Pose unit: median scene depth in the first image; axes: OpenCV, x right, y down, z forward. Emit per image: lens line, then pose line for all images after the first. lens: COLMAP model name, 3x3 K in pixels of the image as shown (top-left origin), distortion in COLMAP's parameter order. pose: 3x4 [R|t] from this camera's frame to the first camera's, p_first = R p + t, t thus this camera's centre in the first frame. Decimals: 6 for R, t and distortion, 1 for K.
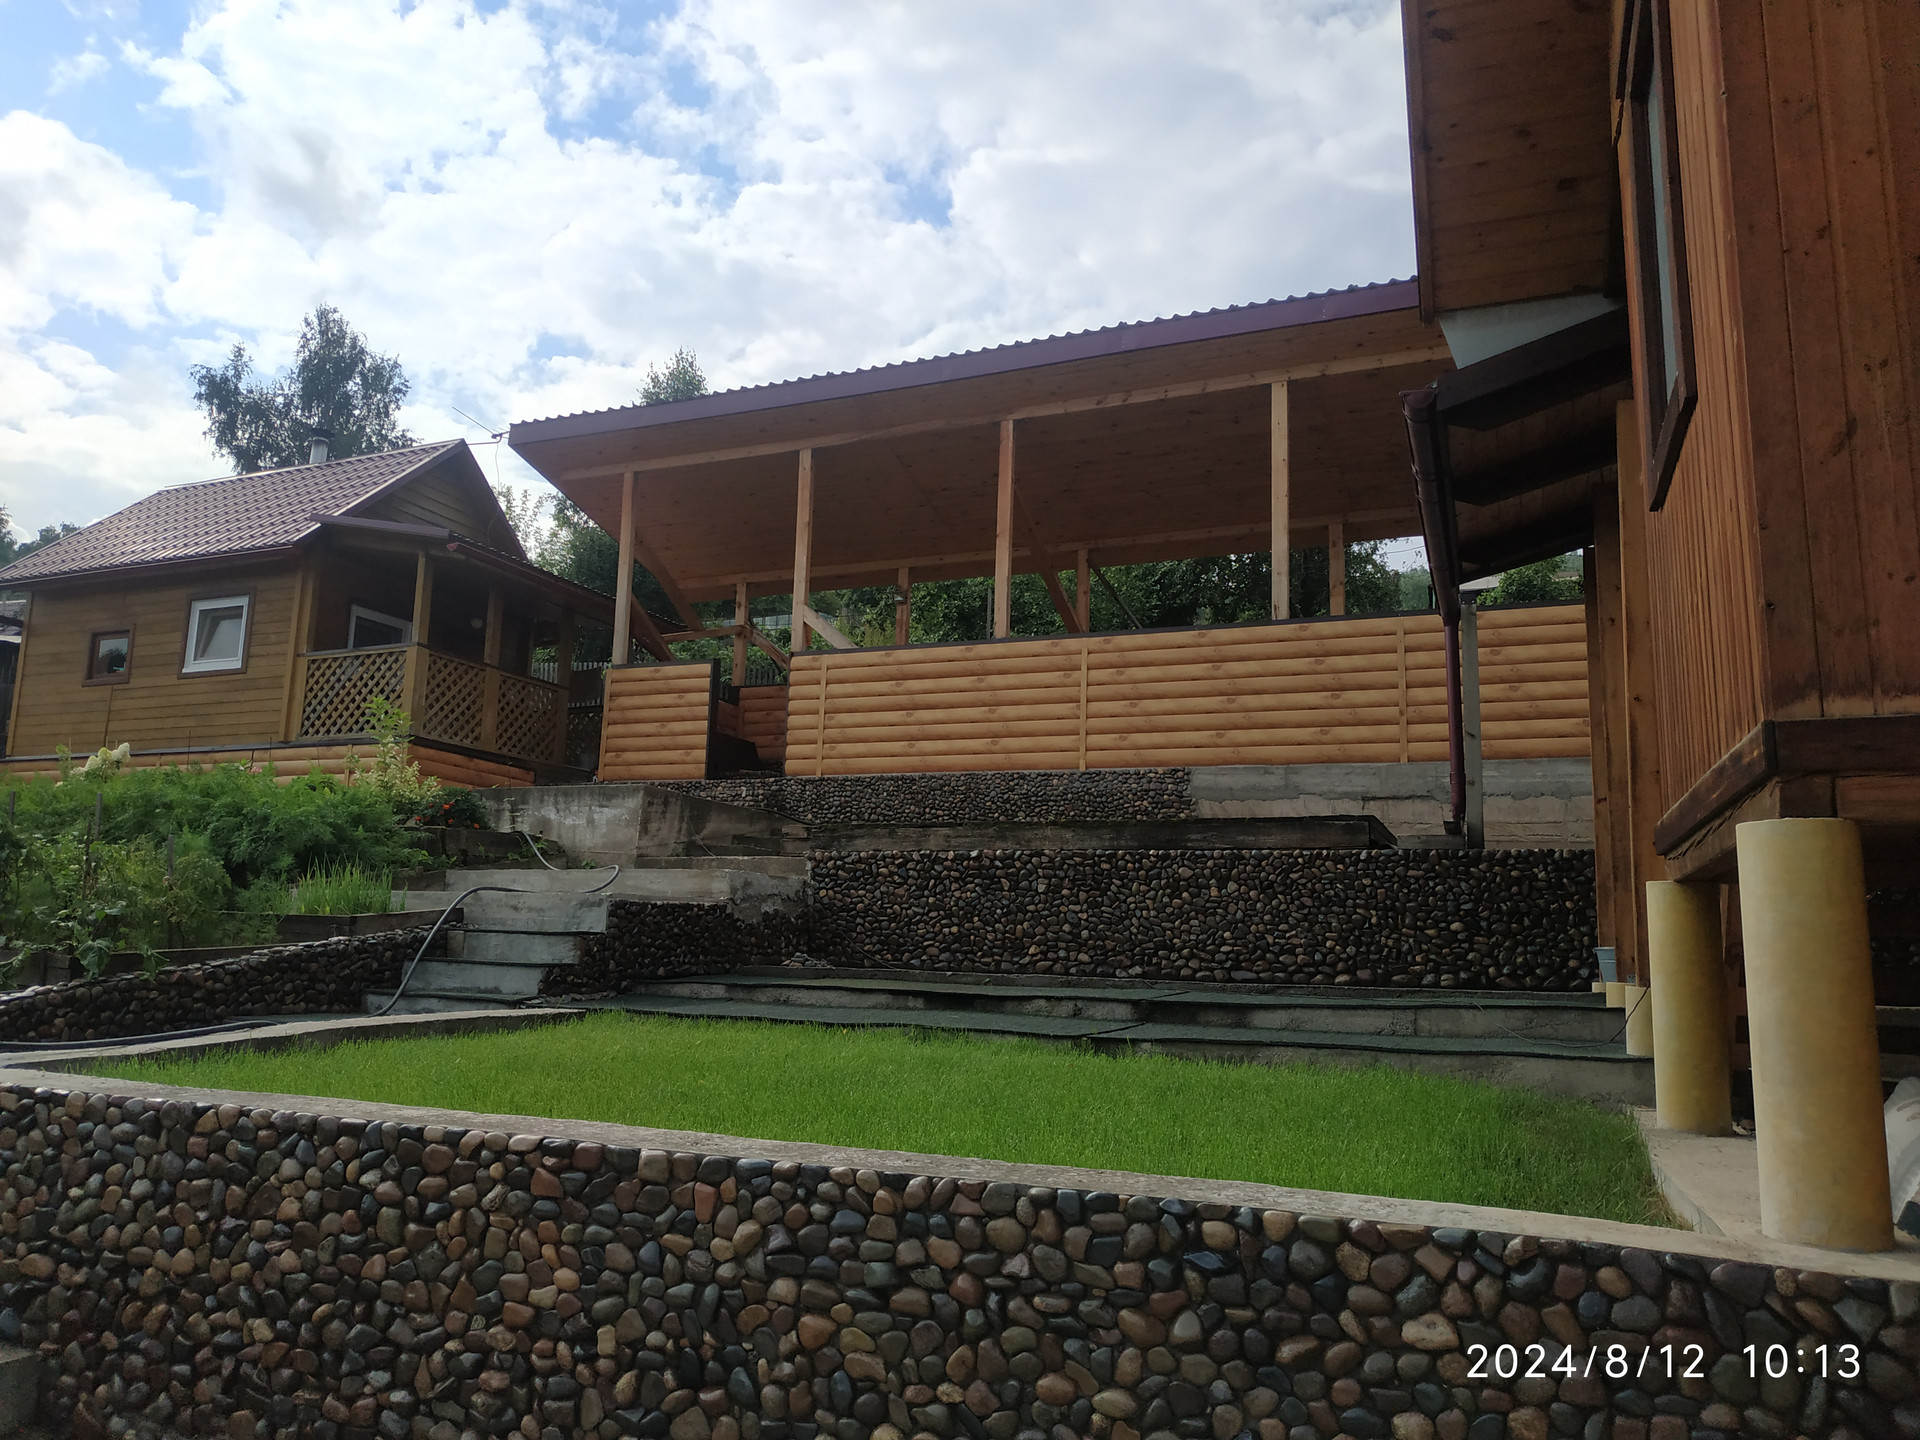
lens RADIAL K [[1391.1, 0, 971.7], [0, 1391.1, 734.8], [0, 0, 1]] dist [0.019583, -0.030965]
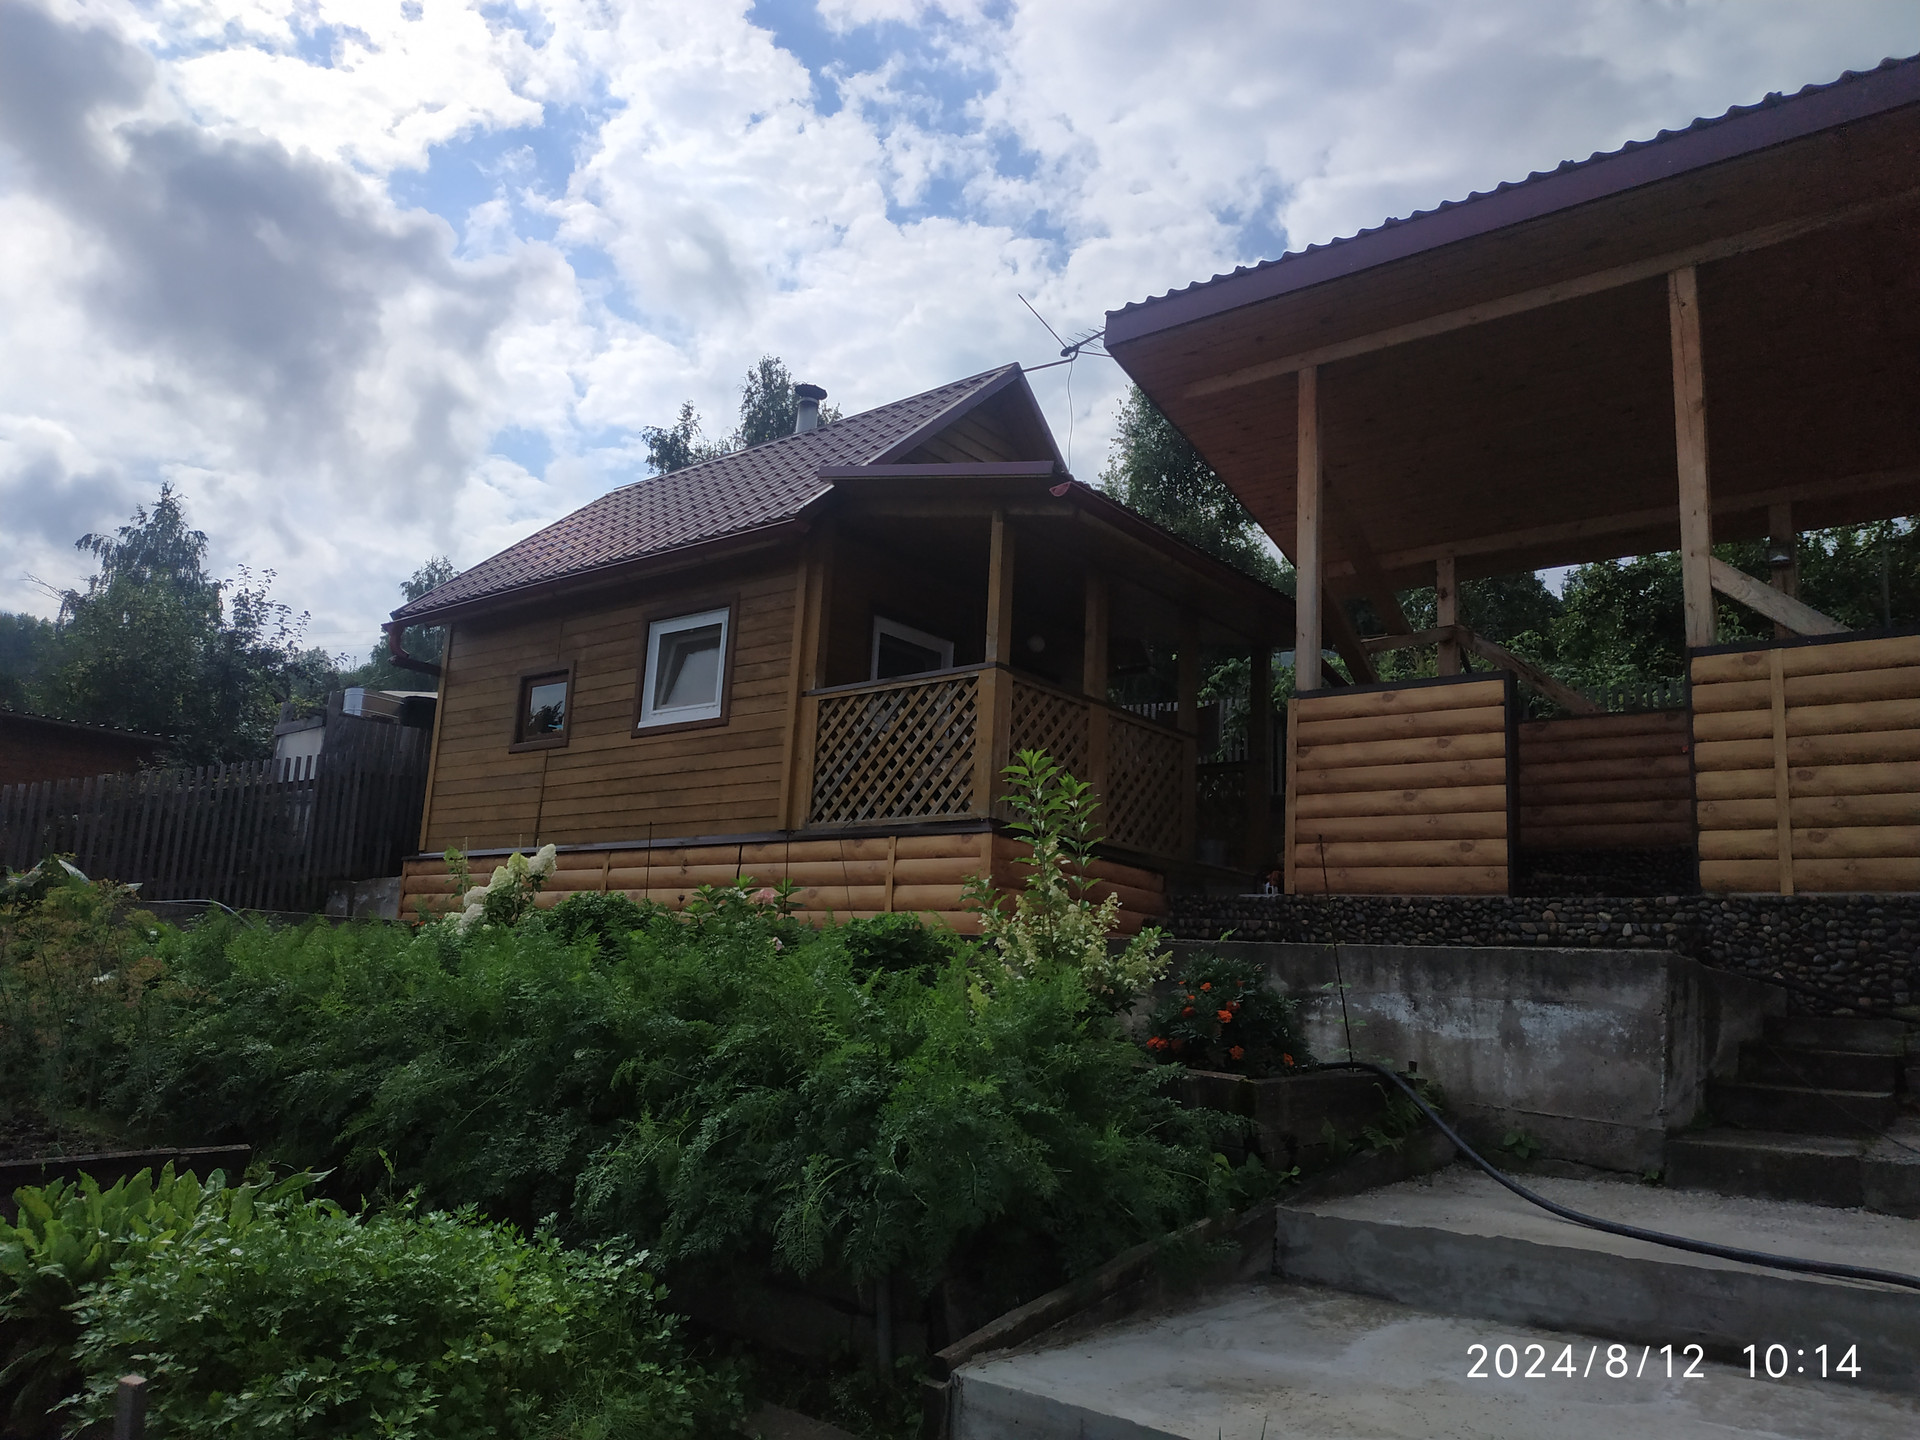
lens RADIAL K [[1391.1, 0, 964.4], [0, 1391.1, 719.9], [0, 0, 1]] dist [0.019583, -0.030965]
pose [[0.959674, -0.033433, -0.279121, -0.238249], [0.018981, 0.998343, -0.054321, -0.009743], [0.280475, 0.046832, 0.958718, 0.419304]]
